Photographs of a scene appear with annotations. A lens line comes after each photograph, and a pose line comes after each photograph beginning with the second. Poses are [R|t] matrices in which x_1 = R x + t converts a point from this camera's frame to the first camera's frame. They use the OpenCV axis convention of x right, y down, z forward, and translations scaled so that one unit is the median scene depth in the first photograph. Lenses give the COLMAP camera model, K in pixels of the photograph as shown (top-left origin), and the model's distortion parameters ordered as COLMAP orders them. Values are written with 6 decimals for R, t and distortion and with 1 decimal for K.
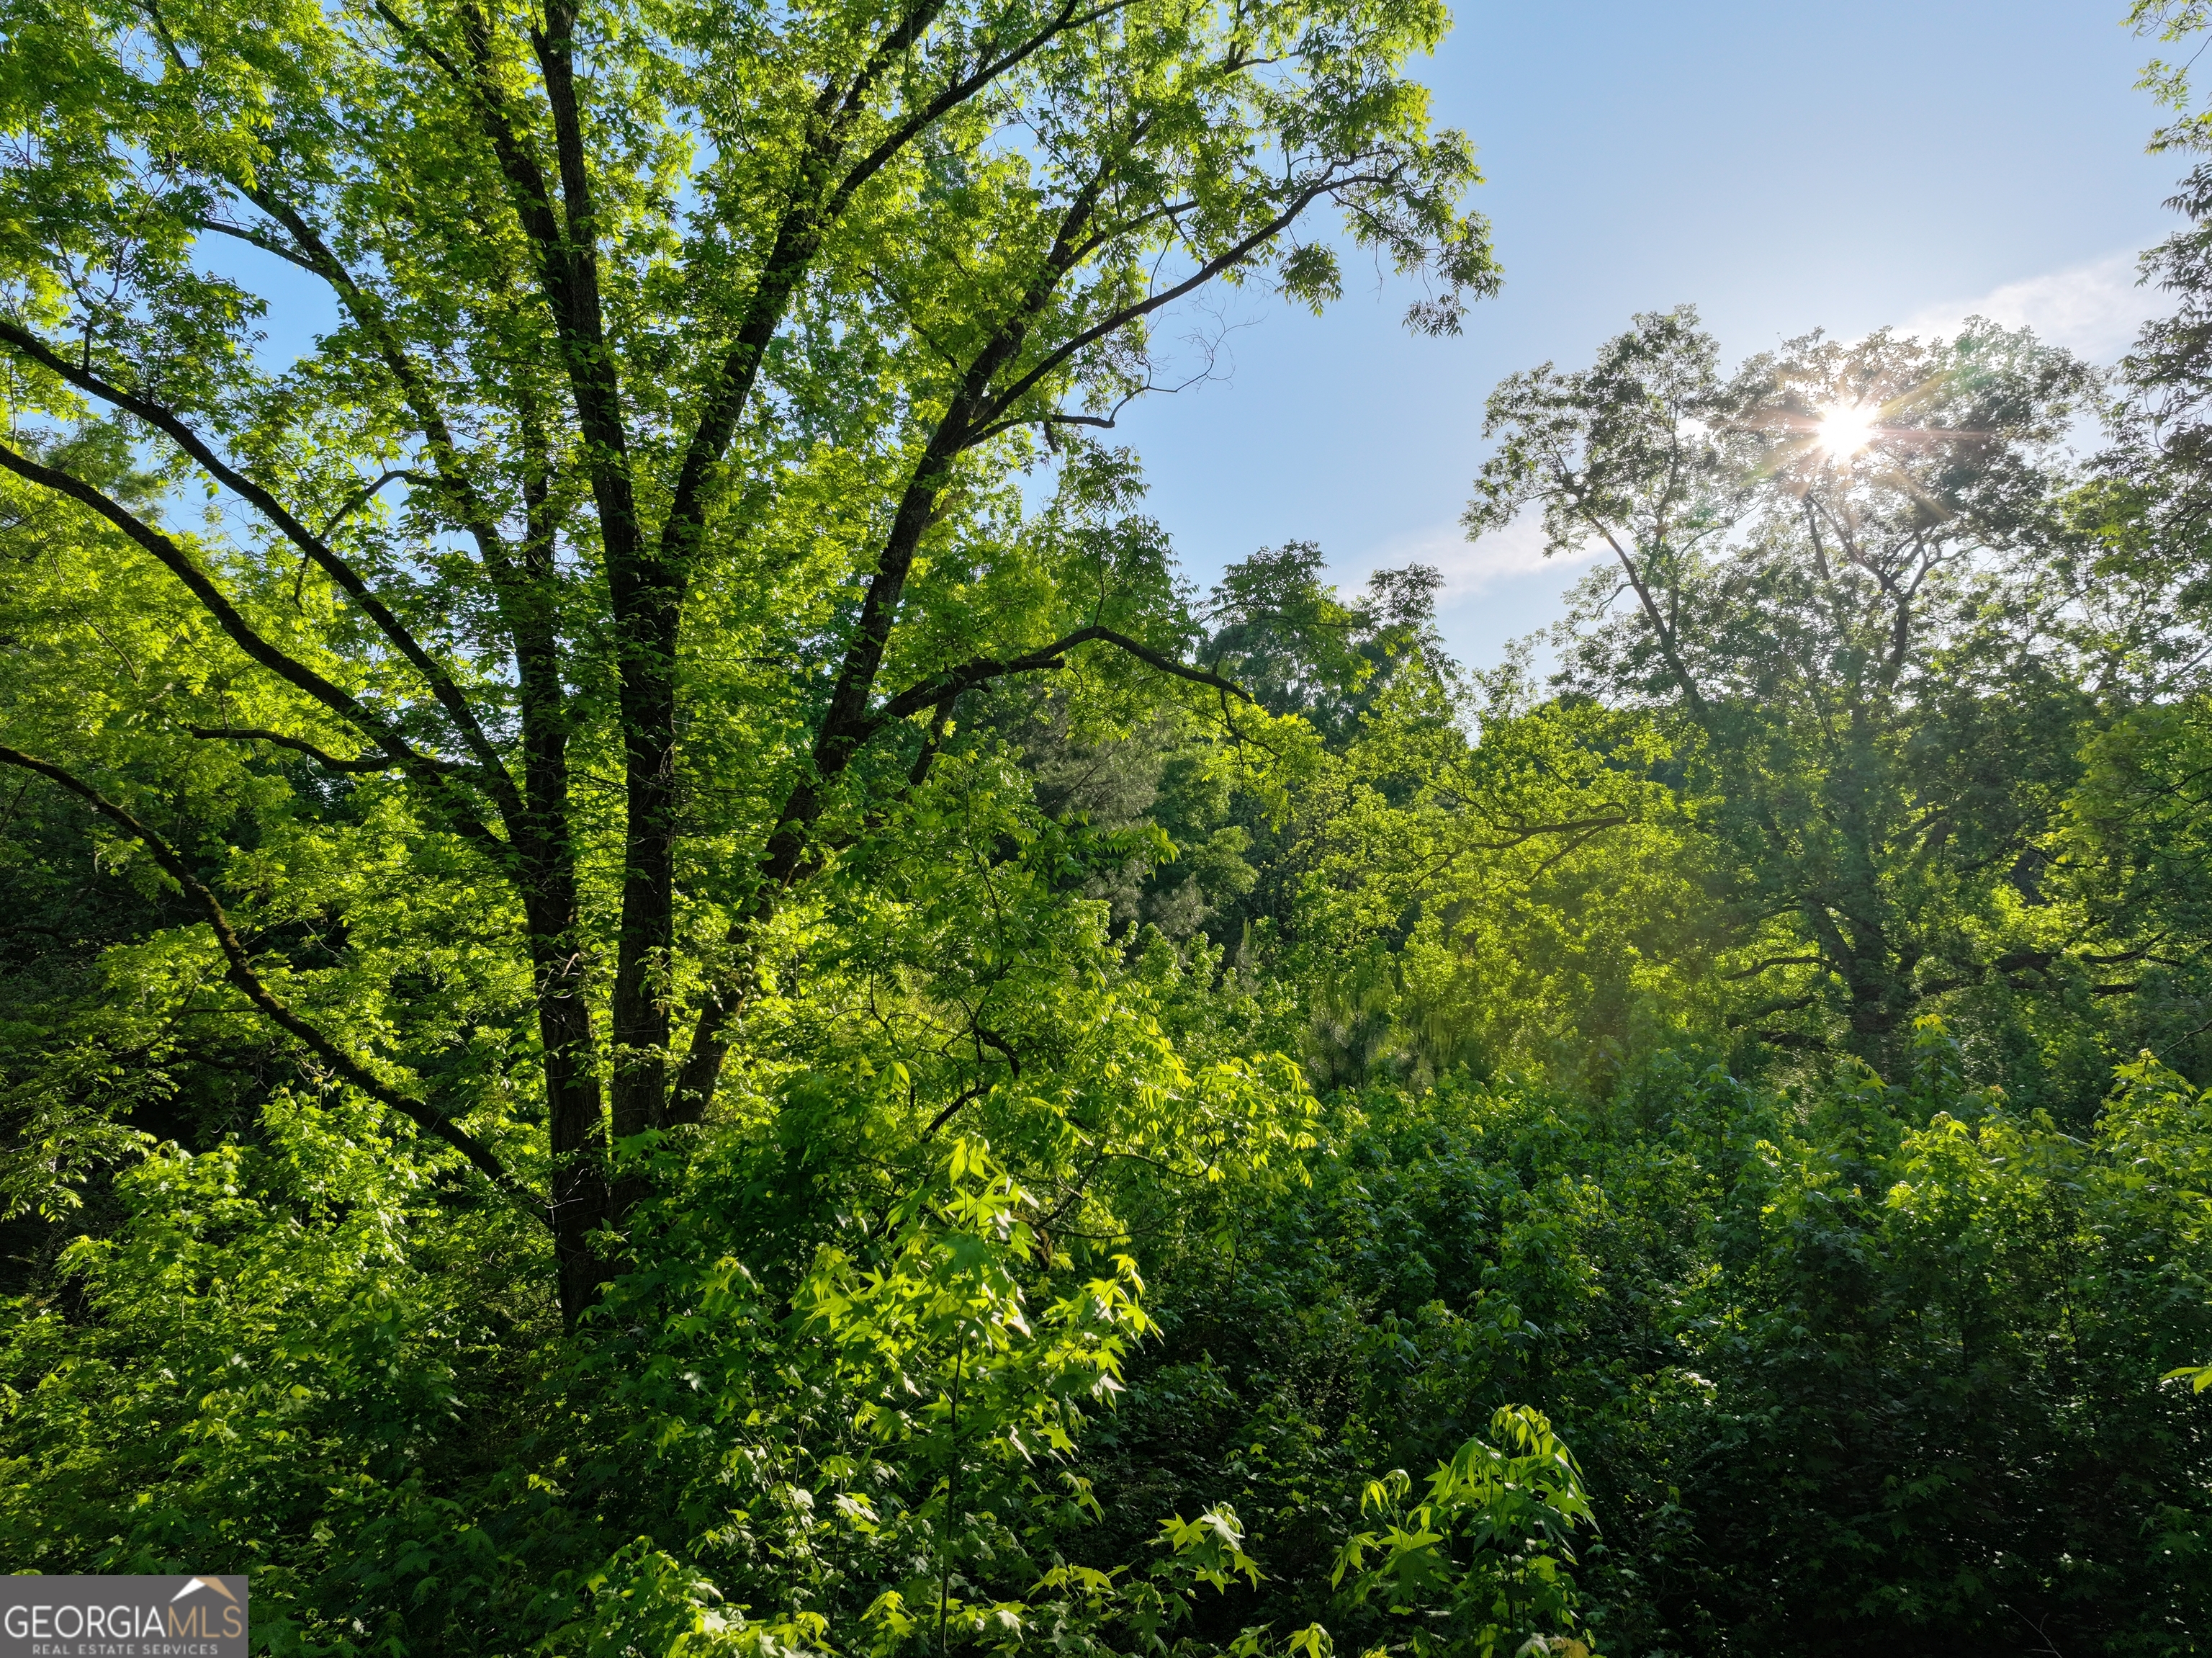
lens RADIAL K [[1550.4, 0, 1116.1], [0, 1550.4, 831.3], [0, 0, 1]] dist [-0.001023, 0.017664]
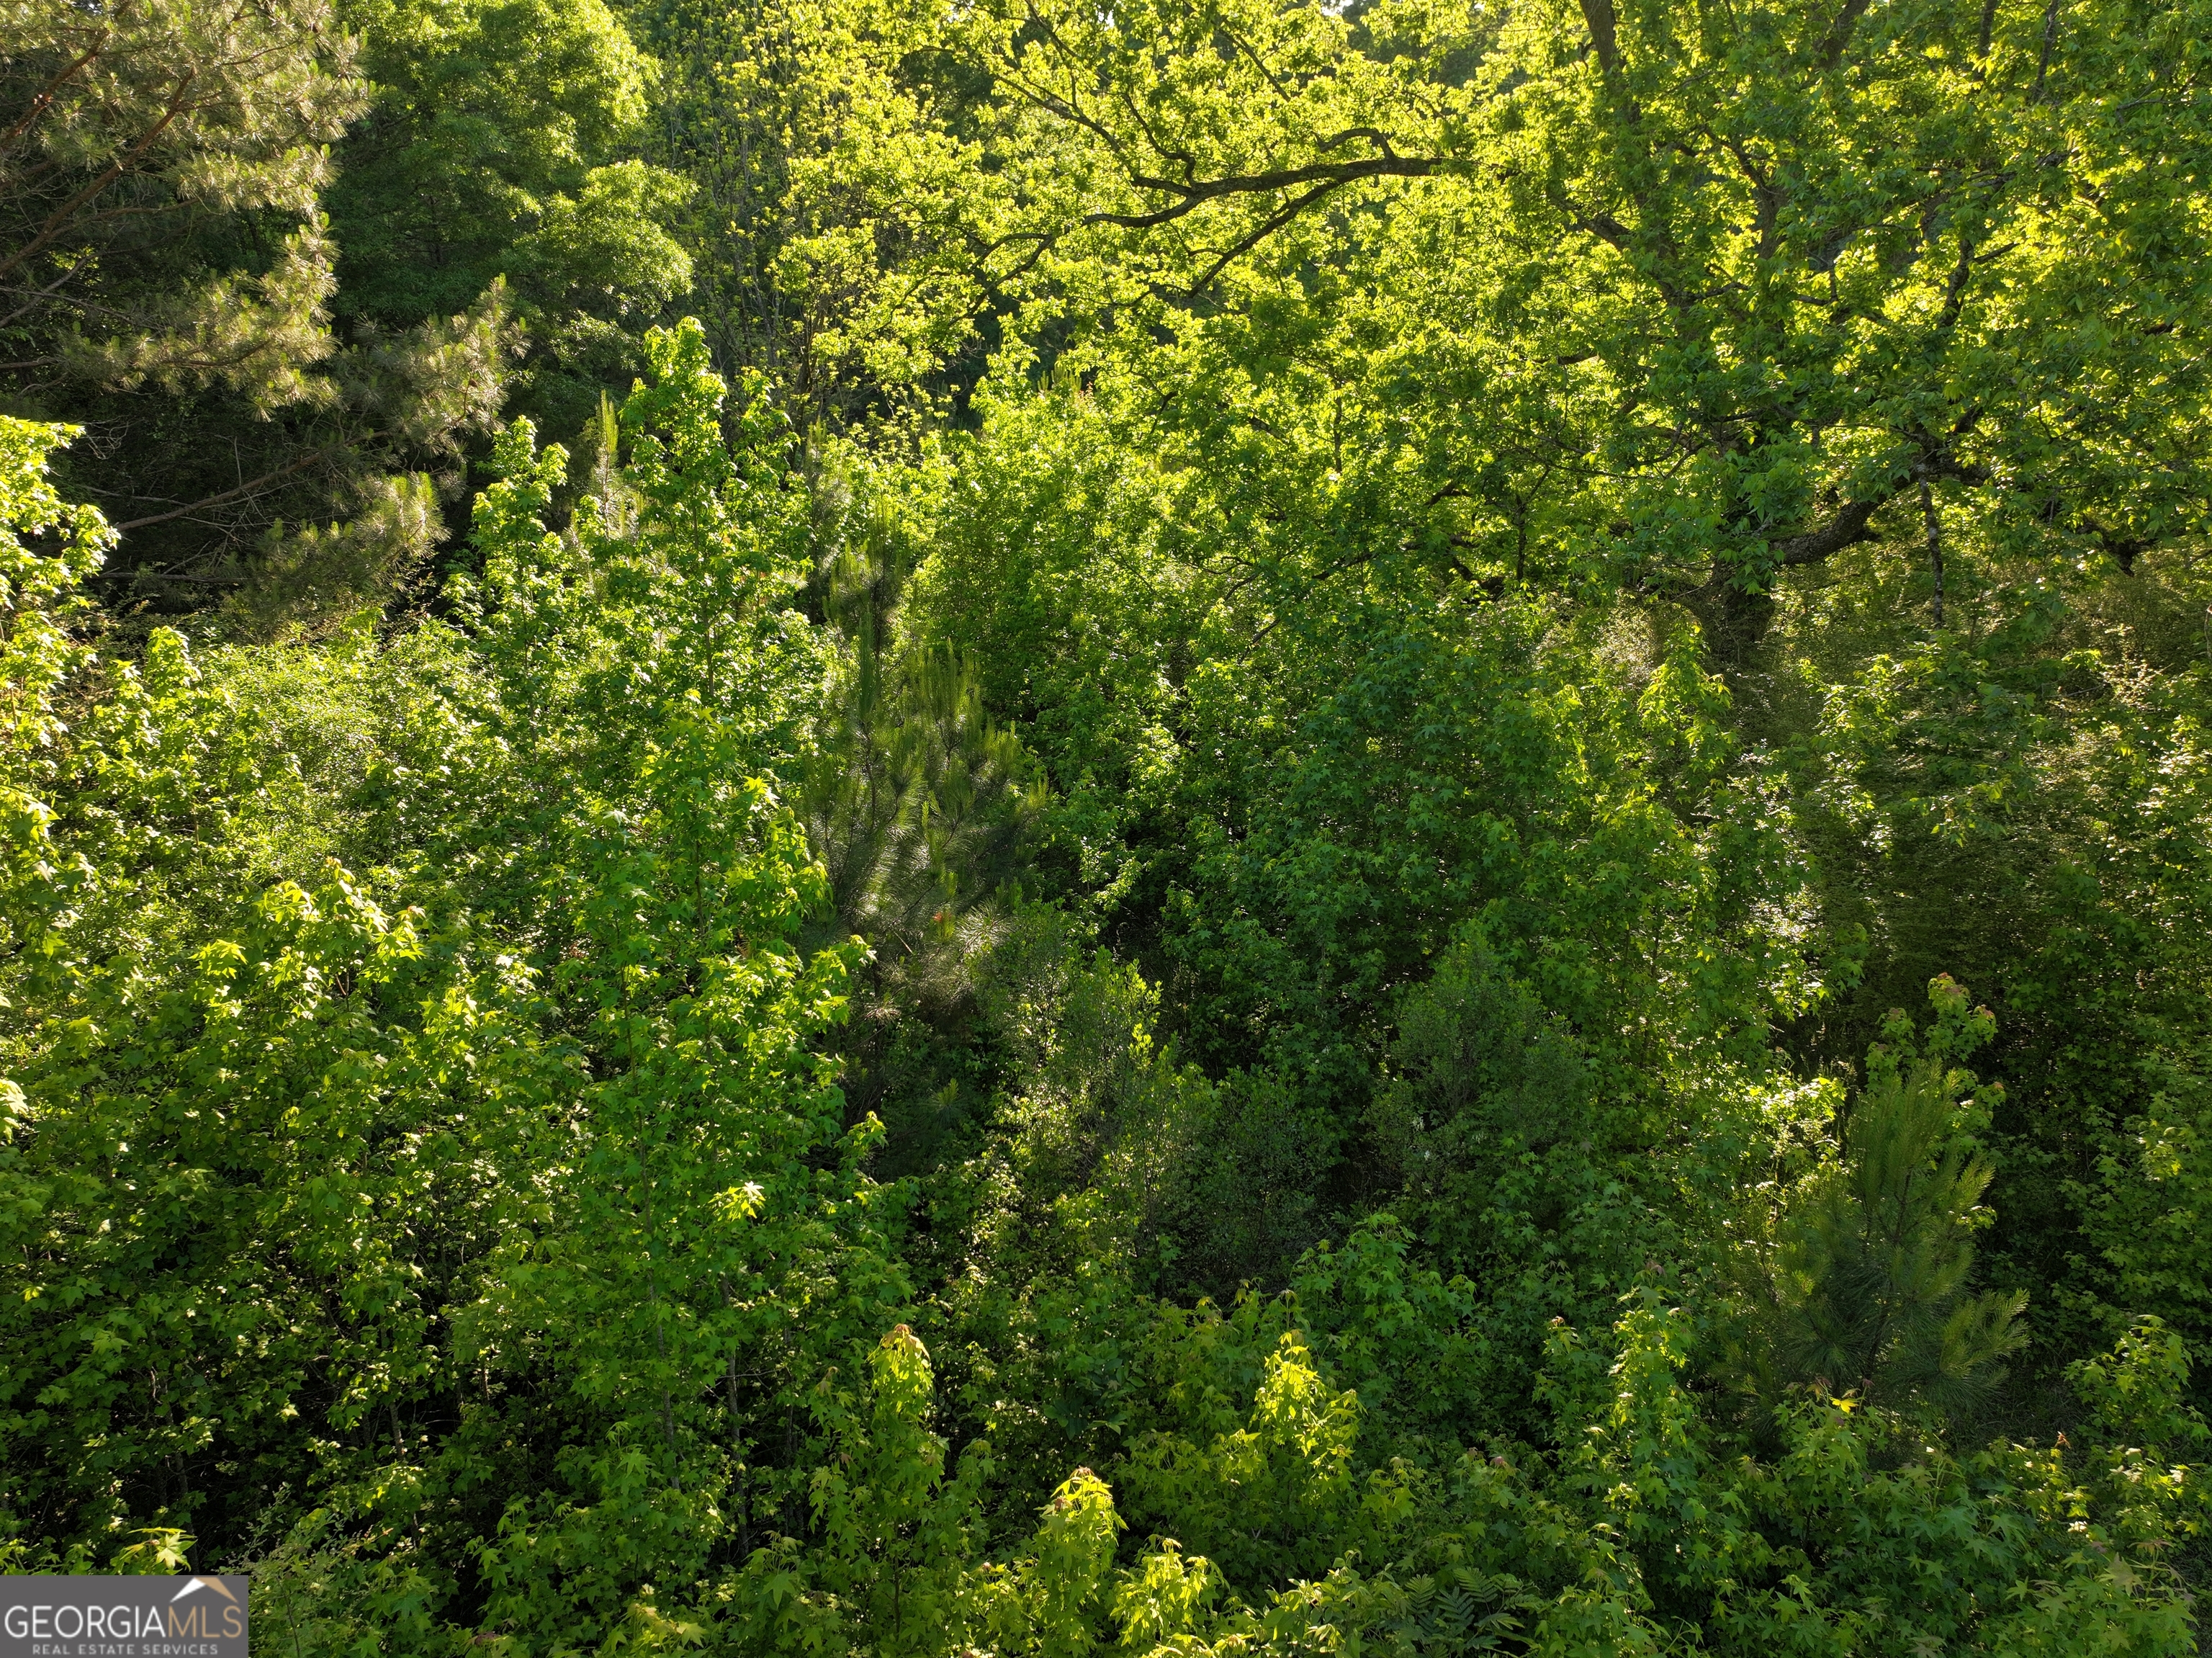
lens RADIAL K [[1550.4, 0, 1110.9], [0, 1550.4, 844.0], [0, 0, 1]] dist [-0.001023, 0.017664]
pose [[0.972899, -0.077355, 0.217909, 0.114580], [-0.021119, 0.908719, 0.416874, -0.016428], [-0.230265, -0.410178, 0.882458, 0.485649]]
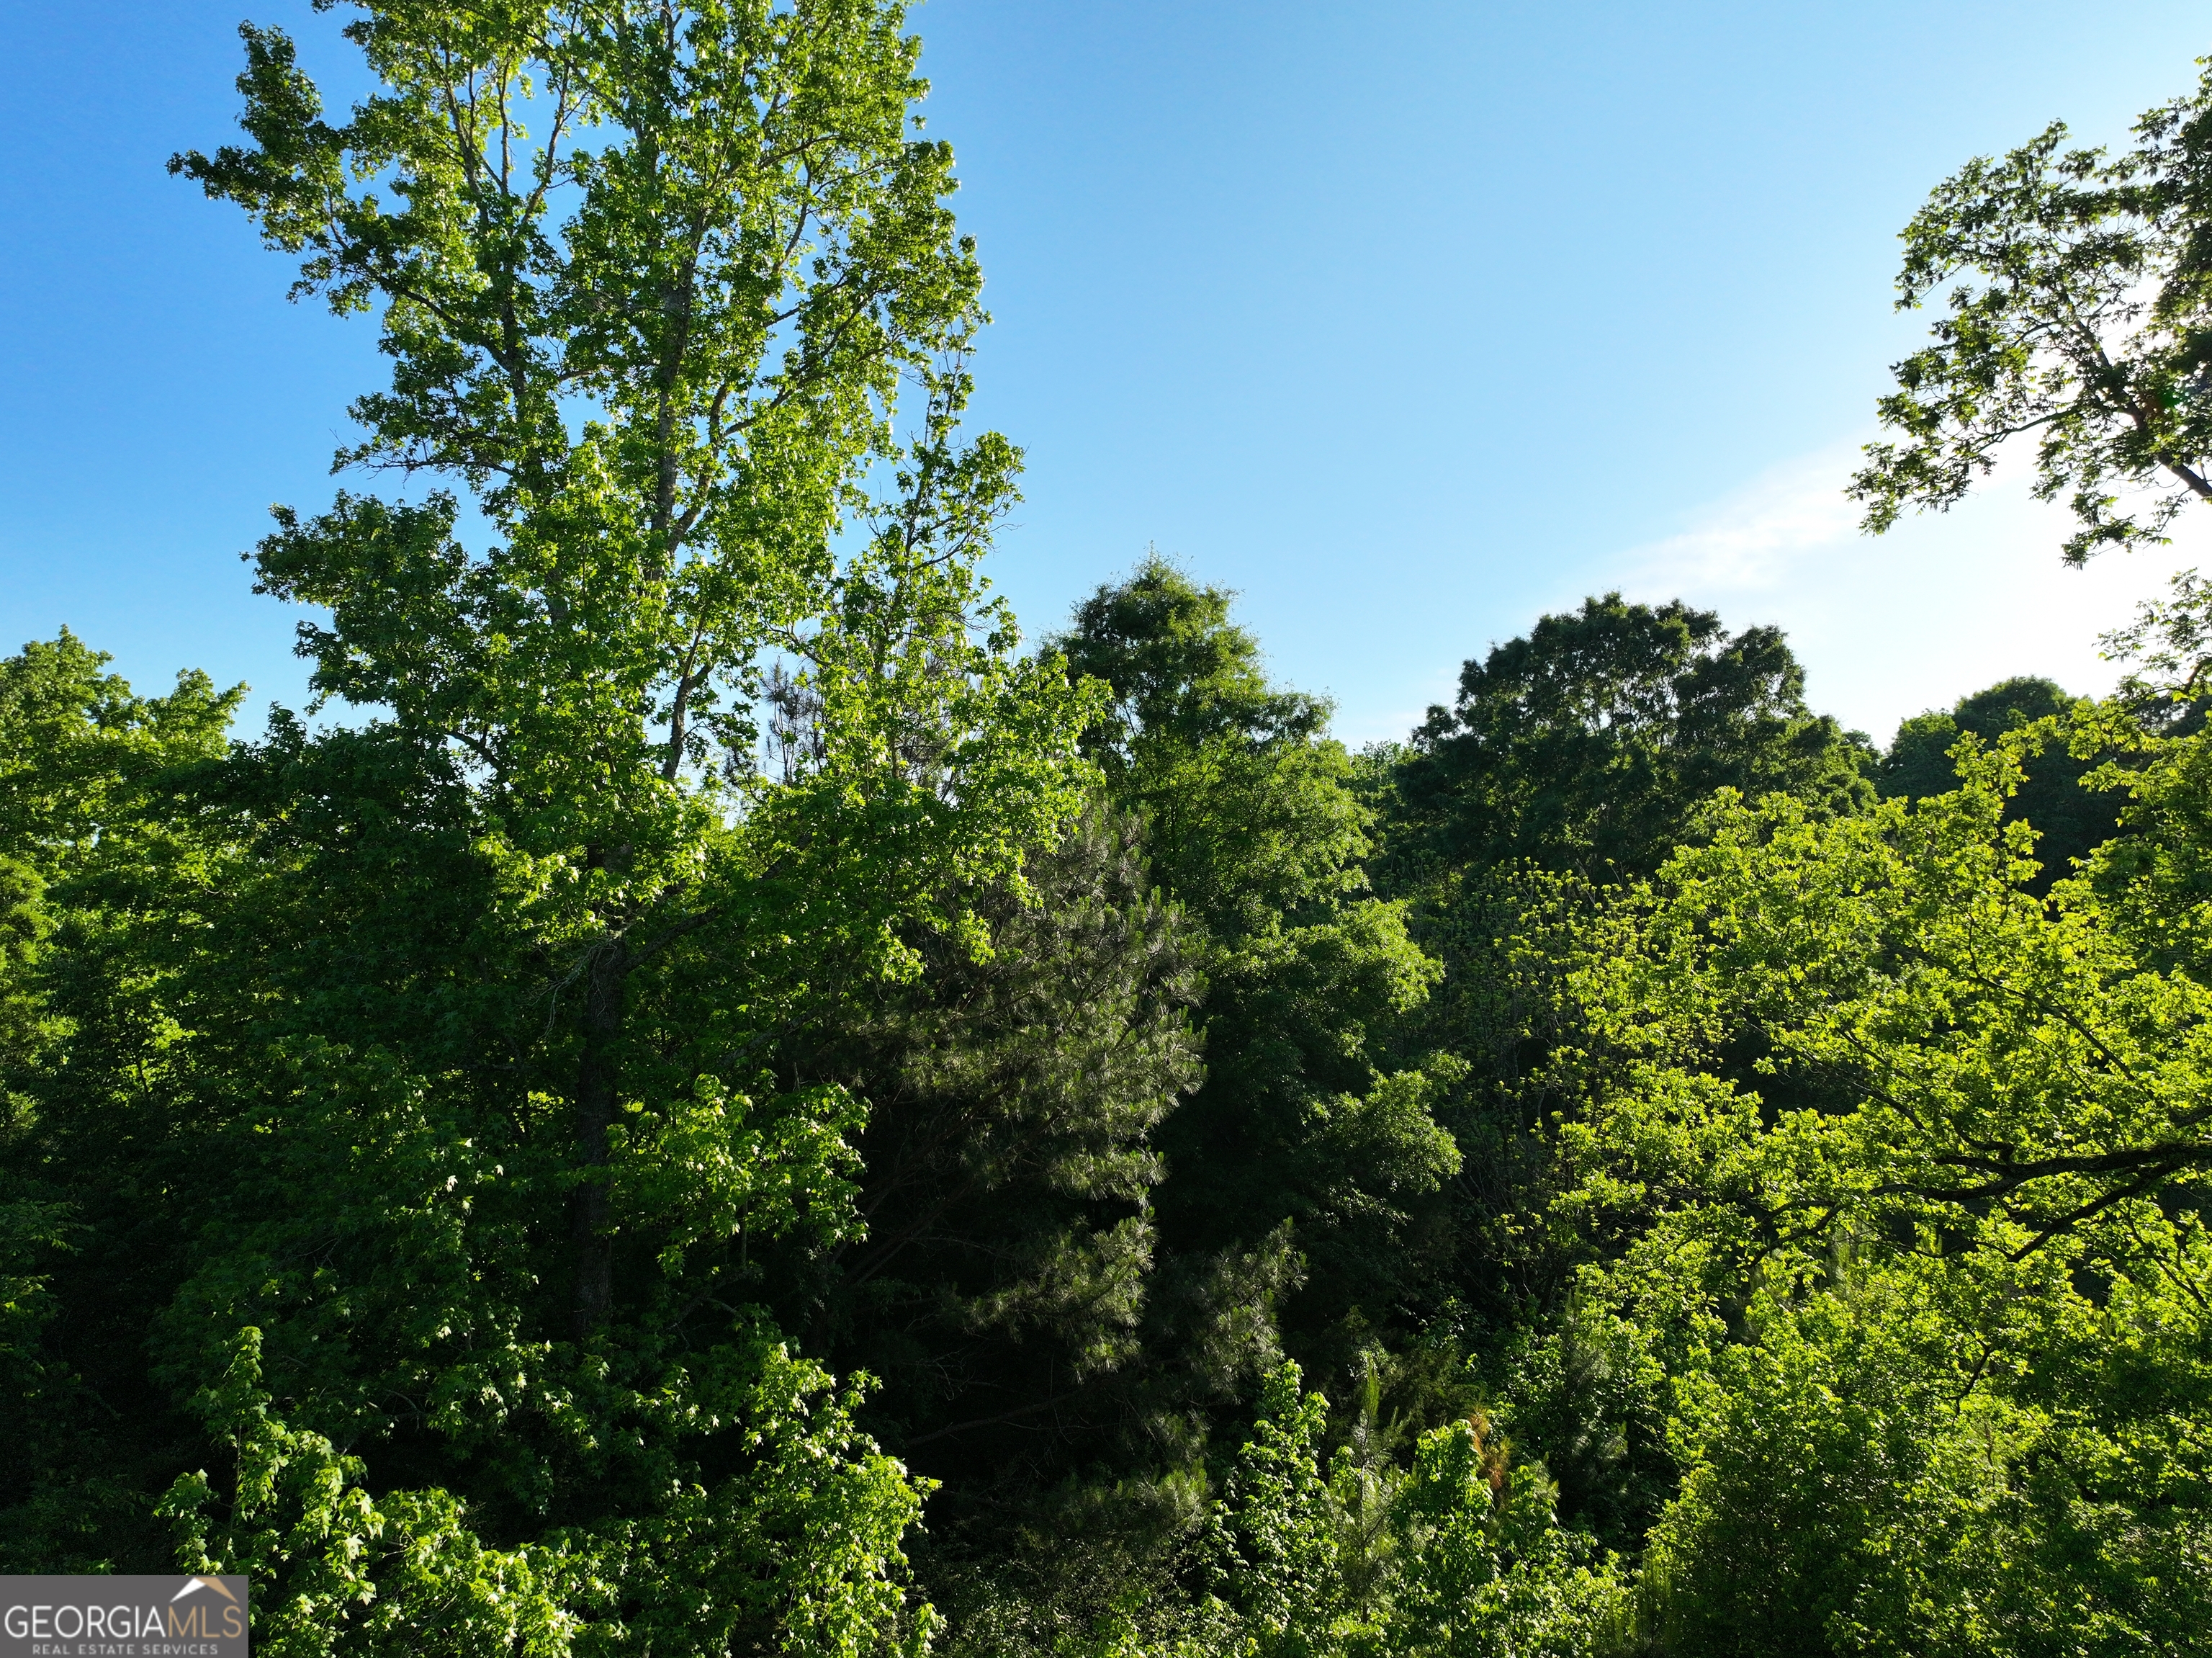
lens RADIAL K [[1550.4, 0, 1109.4], [0, 1550.4, 830.6], [0, 0, 1]] dist [-0.001023, 0.017664]
pose [[0.973054, -0.016572, -0.229981, 0.113229], [0.019820, 0.999734, 0.011820, -0.108992], [0.229724, -0.016059, 0.973123, 0.499418]]
